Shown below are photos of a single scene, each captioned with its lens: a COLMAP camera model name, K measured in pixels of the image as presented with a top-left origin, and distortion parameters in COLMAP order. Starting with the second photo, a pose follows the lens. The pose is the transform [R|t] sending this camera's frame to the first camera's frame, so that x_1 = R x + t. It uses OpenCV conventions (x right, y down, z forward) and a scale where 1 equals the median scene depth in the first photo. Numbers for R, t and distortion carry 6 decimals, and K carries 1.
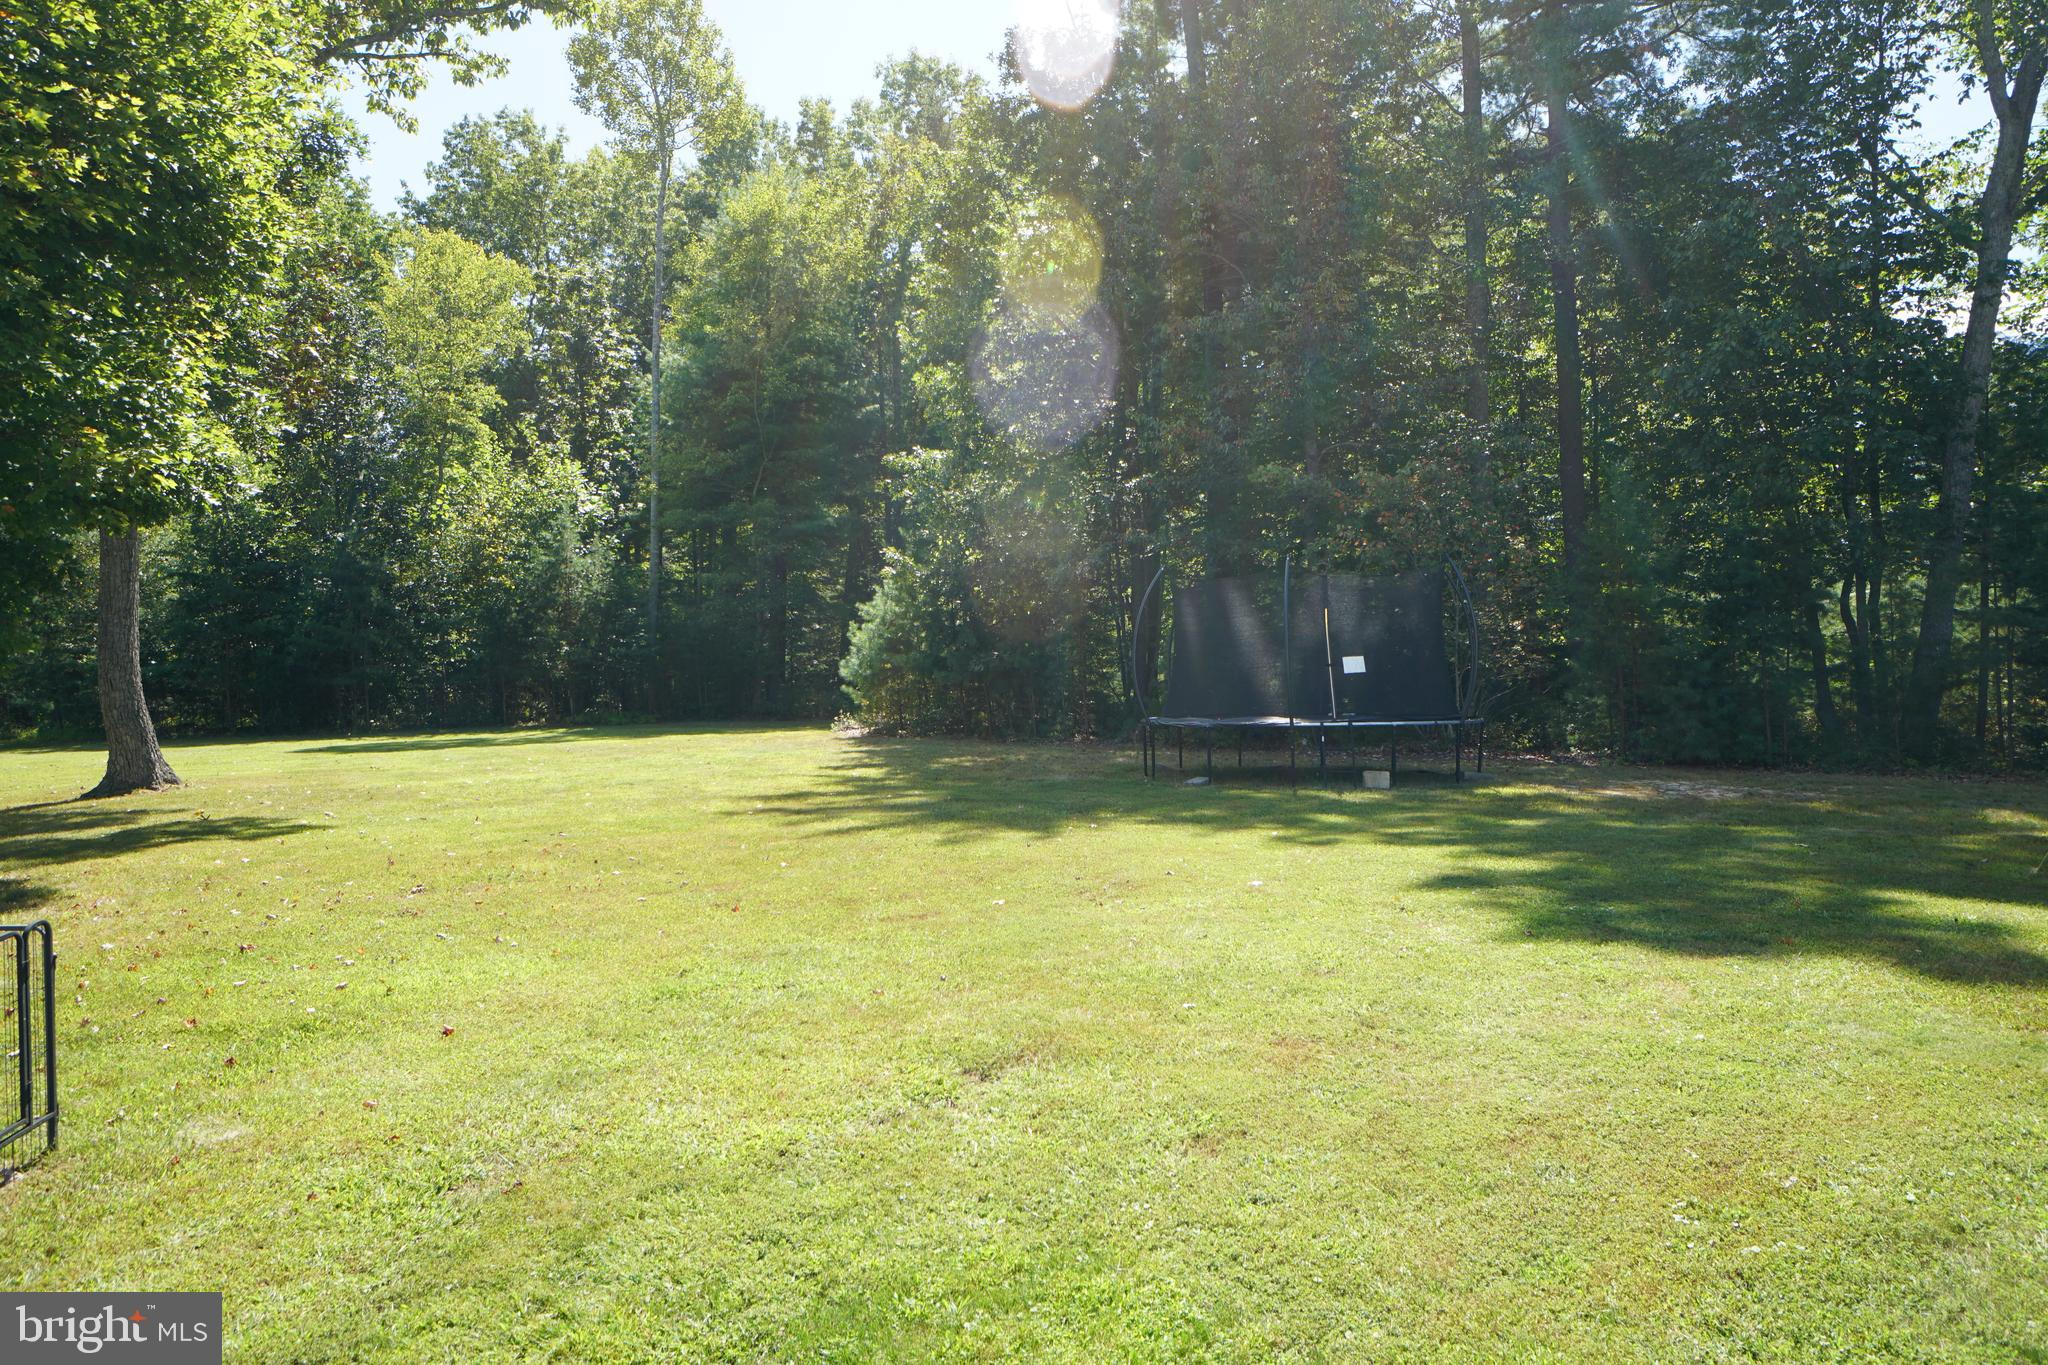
lens RADIAL K [[1472.5, 0, 1023.6], [0, 1472.5, 669.9], [0, 0, 1]] dist [0.031127, 0.006493]
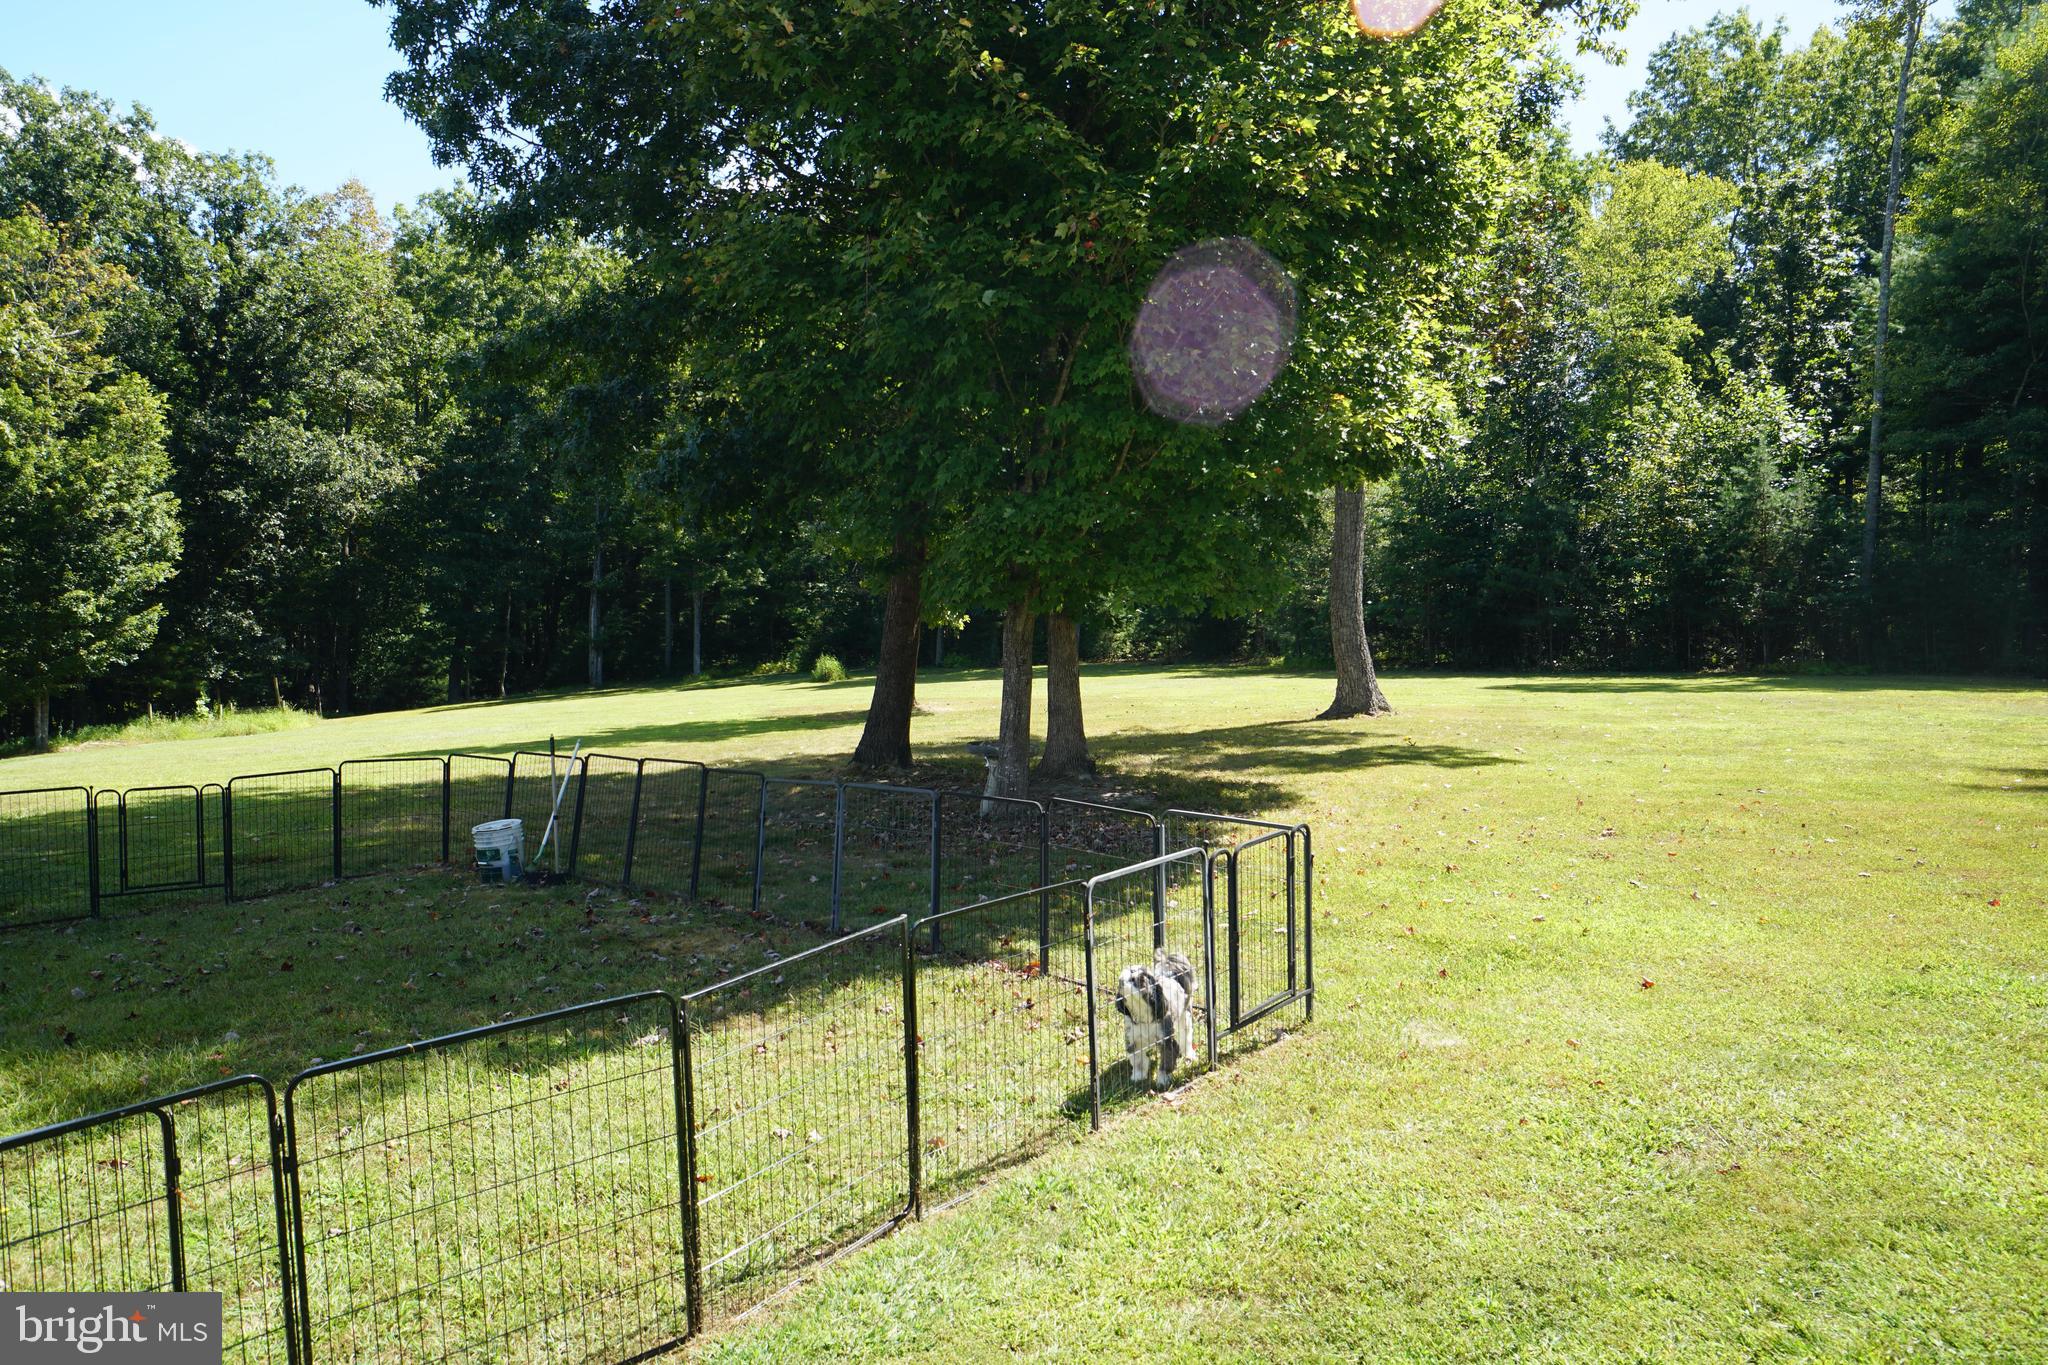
lens RADIAL K [[1472.5, 0, 1015.1], [0, 1472.5, 674.9], [0, 0, 1]] dist [0.031127, 0.006493]
pose [[0.722926, 0.042330, -0.689627, -0.010145], [-0.013312, 0.998790, 0.047353, 0.000543], [0.690797, -0.025053, 0.722615, 0.006885]]
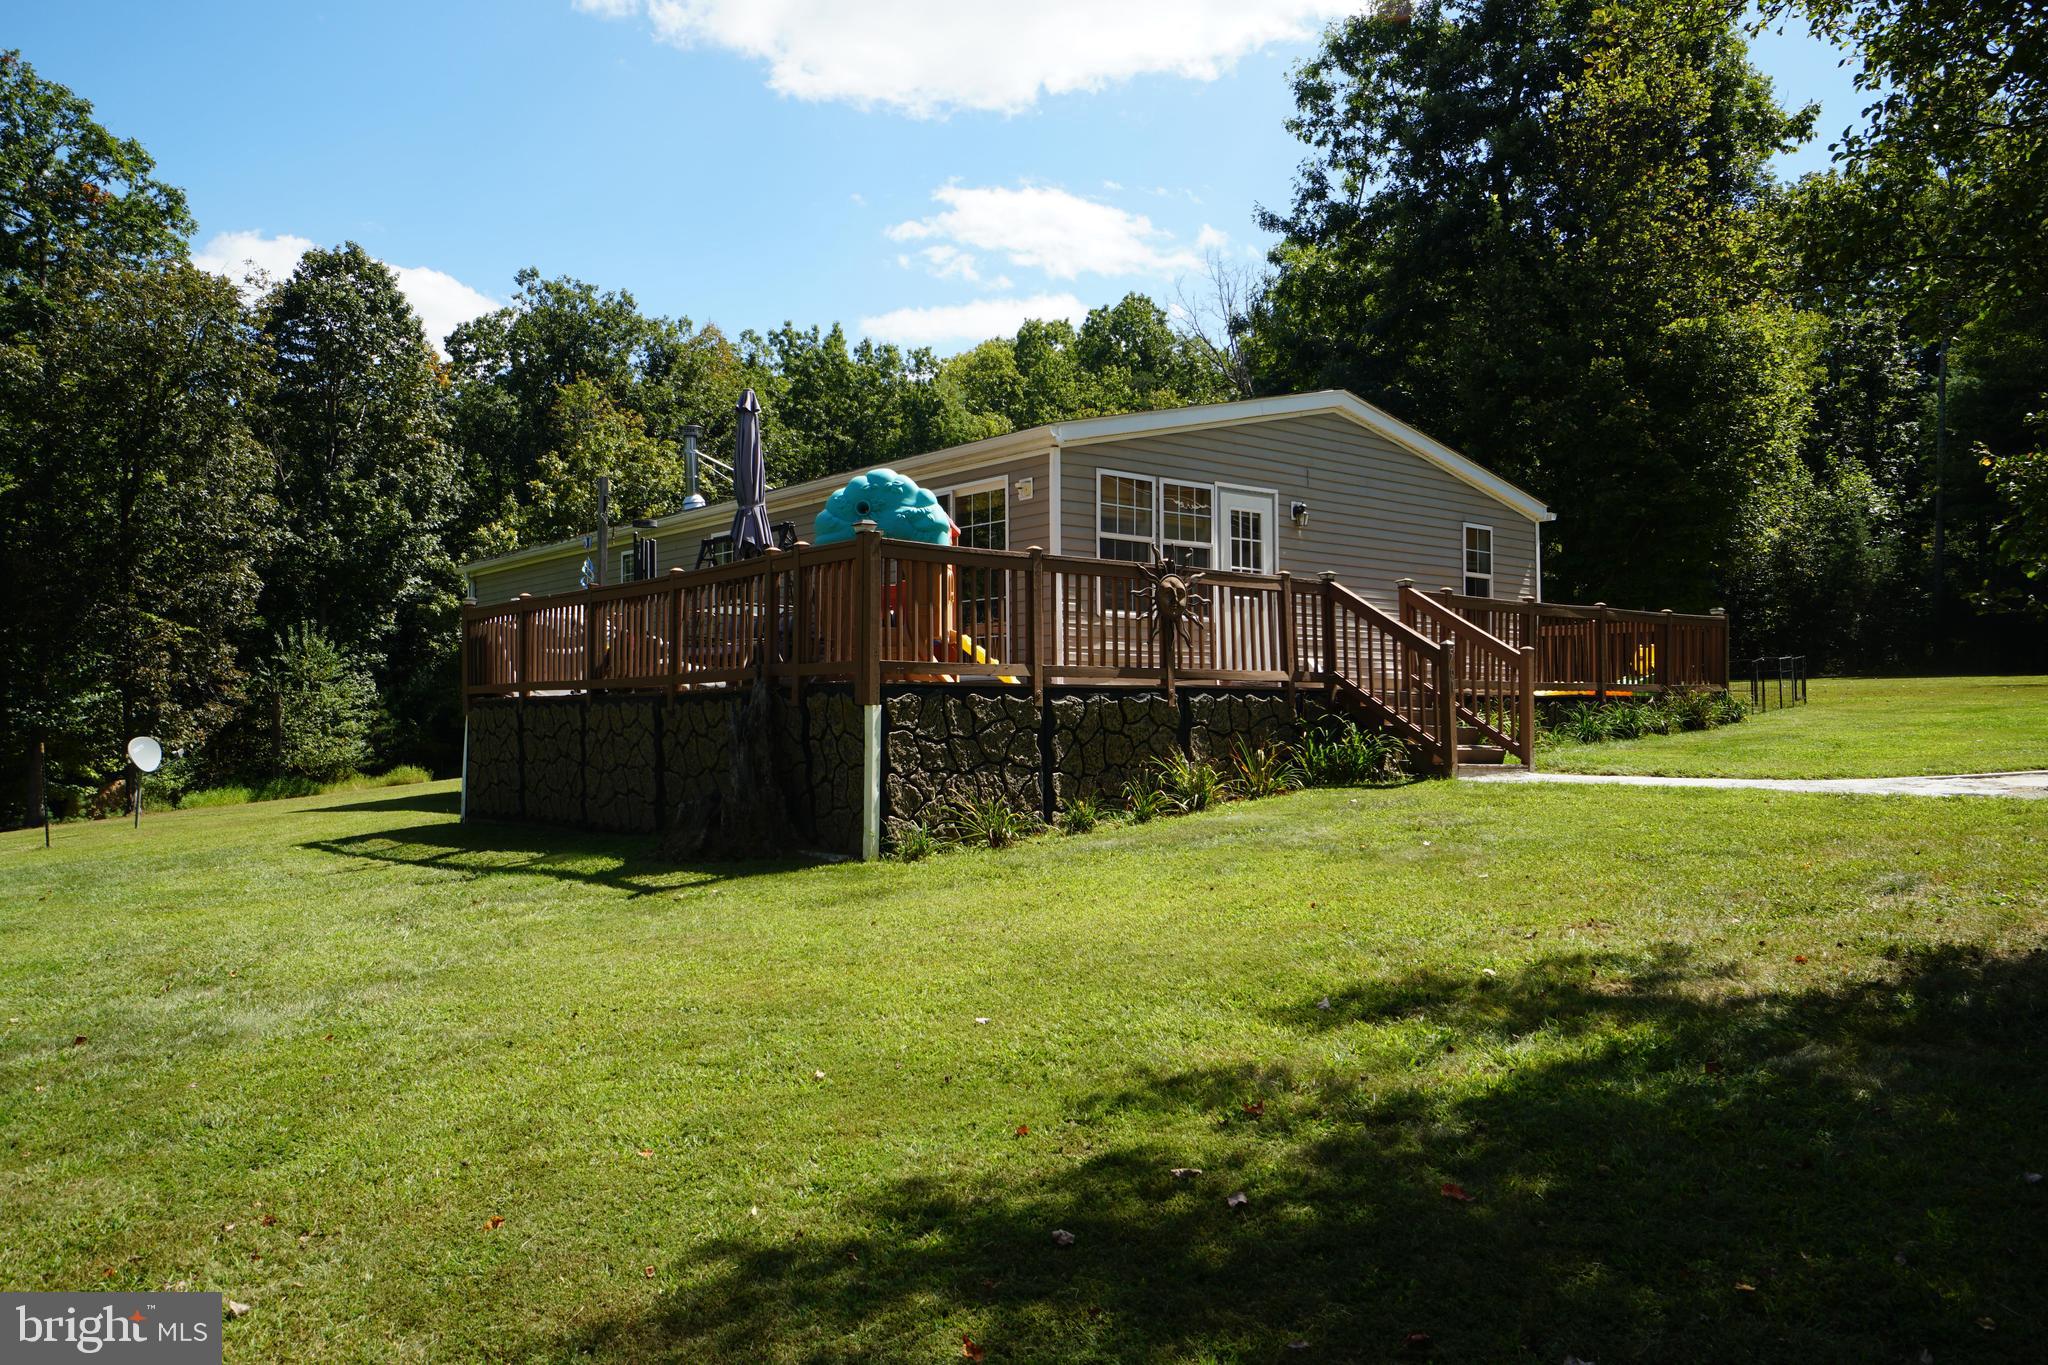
lens RADIAL K [[1472.5, 0, 1027.7], [0, 1472.5, 694.1], [0, 0, 1]] dist [0.031127, 0.006493]
pose [[0.701903, 0.009503, -0.712209, 0.531392], [0.006220, 0.999791, 0.019471, 0.104547], [0.712245, -0.018097, 0.701697, -2.118615]]
